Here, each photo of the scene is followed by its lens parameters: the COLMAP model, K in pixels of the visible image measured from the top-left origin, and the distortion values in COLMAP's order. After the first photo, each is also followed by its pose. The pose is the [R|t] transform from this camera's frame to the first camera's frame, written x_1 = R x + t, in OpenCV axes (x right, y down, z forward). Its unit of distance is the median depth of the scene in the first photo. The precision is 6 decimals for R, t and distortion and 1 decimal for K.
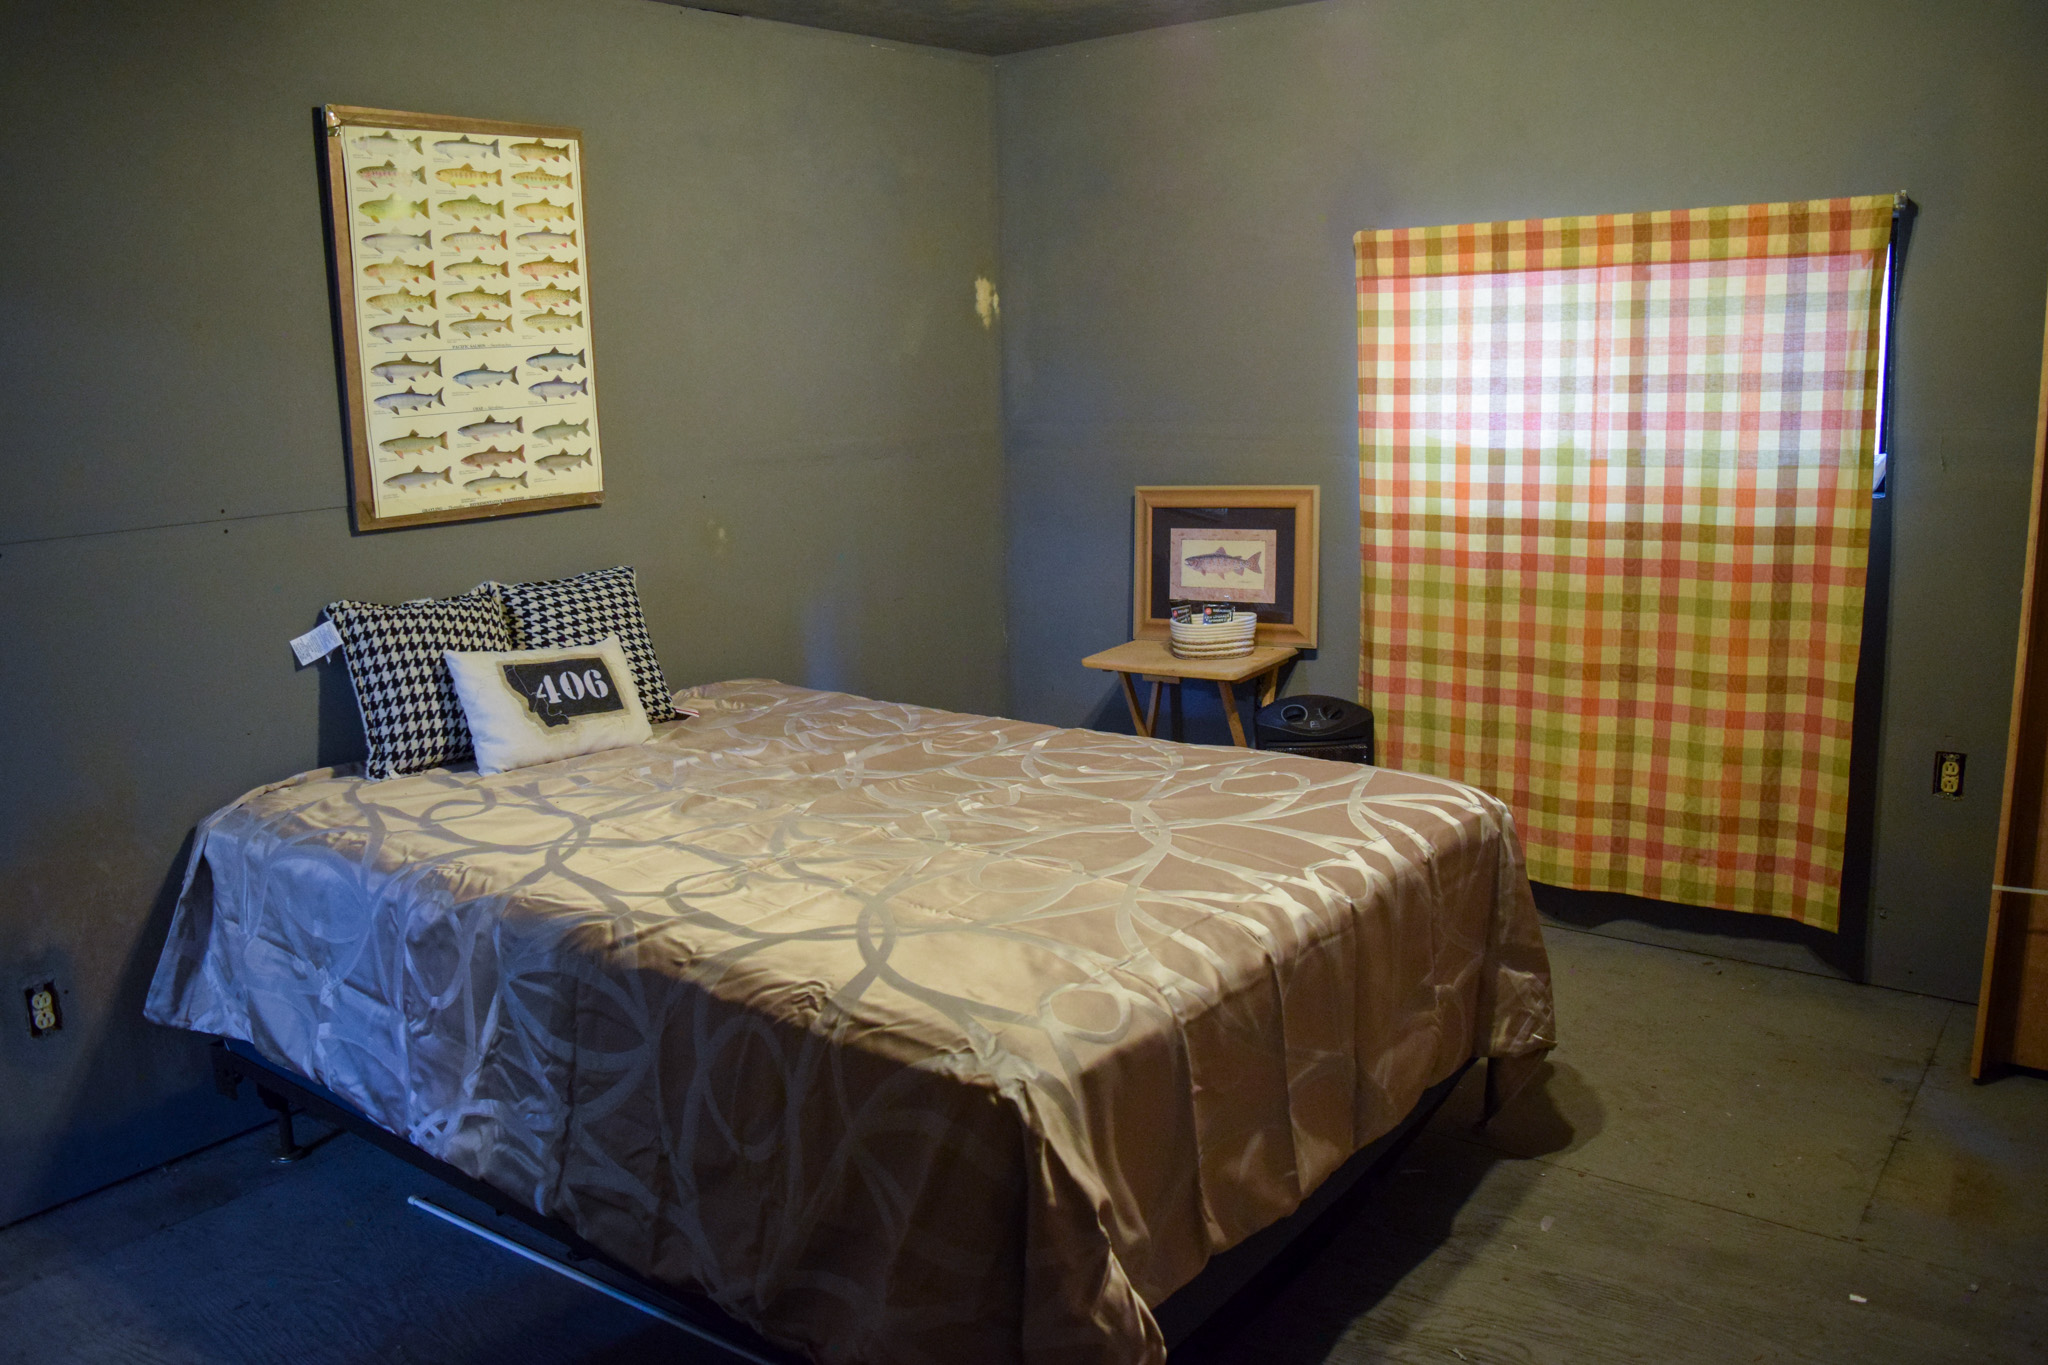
lens RADIAL K [[1614.2, 0, 1023.0], [0, 1614.2, 662.7], [0, 0, 1]] dist [-0.088444, 0.013614]
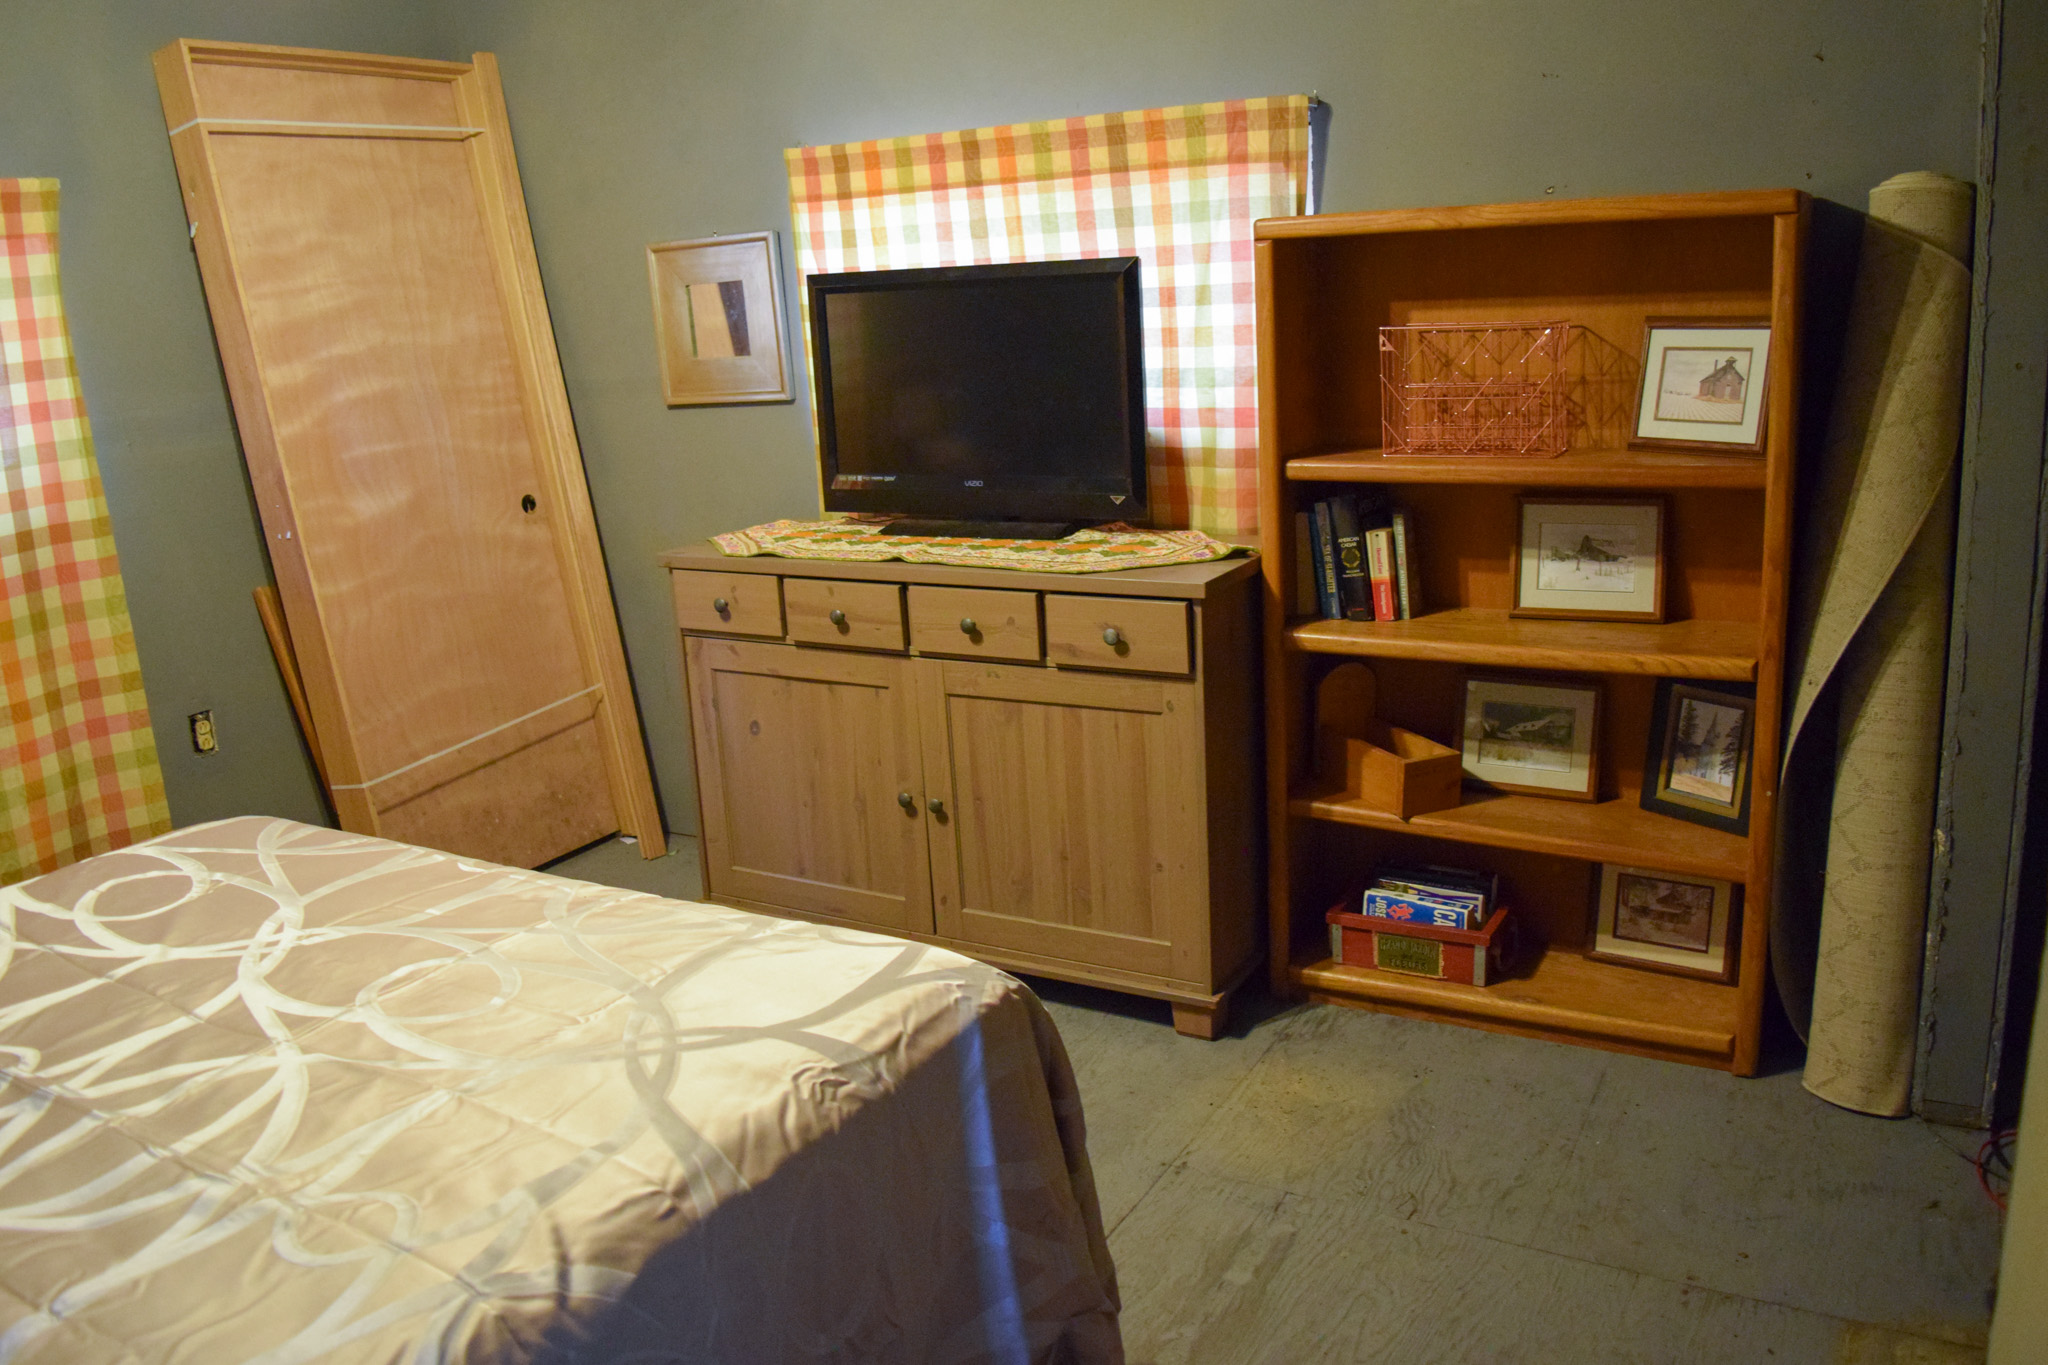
lens RADIAL K [[1614.2, 0, 1023.0], [0, 1614.2, 662.7], [0, 0, 1]] dist [-0.088444, 0.013614]
pose [[-0.123584, -0.196871, 0.972609, -0.786174], [0.253909, 0.941222, 0.222781, -0.112472], [-0.959300, 0.274487, -0.066332, 0.856273]]
